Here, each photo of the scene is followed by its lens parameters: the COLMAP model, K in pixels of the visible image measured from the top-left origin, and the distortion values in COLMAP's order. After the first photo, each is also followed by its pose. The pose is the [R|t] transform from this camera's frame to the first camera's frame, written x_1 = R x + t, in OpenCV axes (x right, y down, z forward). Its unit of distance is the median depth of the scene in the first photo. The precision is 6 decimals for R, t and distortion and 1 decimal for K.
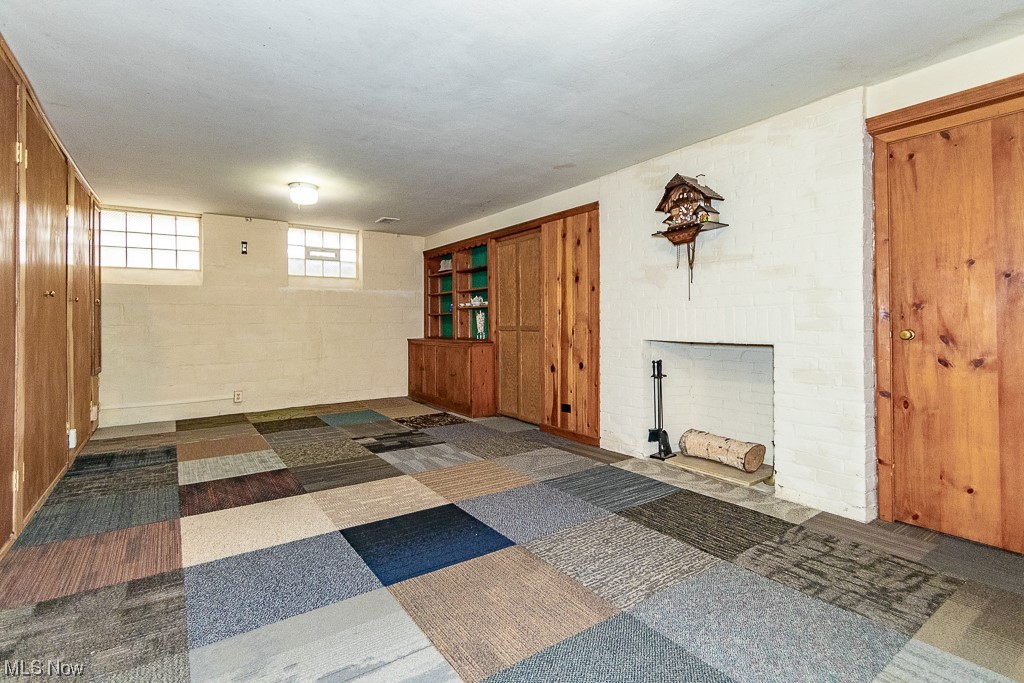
lens RADIAL K [[481.6, 0, 512.2], [0, 481.6, 328.1], [0, 0, 1]] dist [-0.000798, -0.000247]
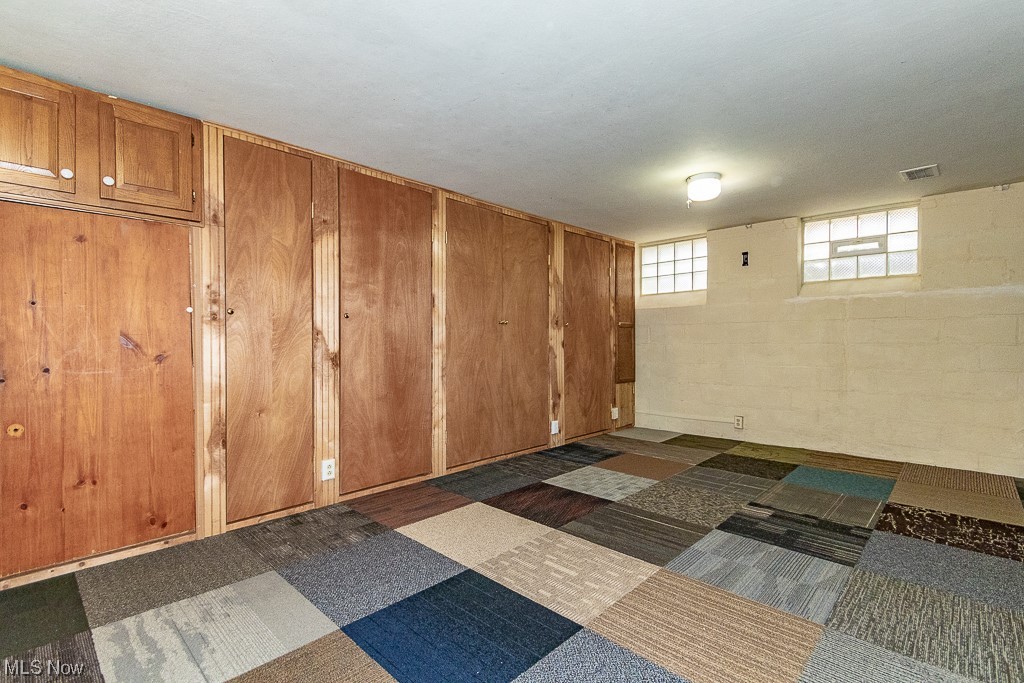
lens RADIAL K [[476.8, 0, 512.7], [0, 476.8, 354.8], [0, 0, 1]] dist [0.002765, 0.000191]
pose [[0.187719, 0.031949, -0.981703, 0.255124], [-0.012997, 0.999464, 0.030042, -0.009150], [0.982137, 0.007119, 0.188034, 0.426469]]
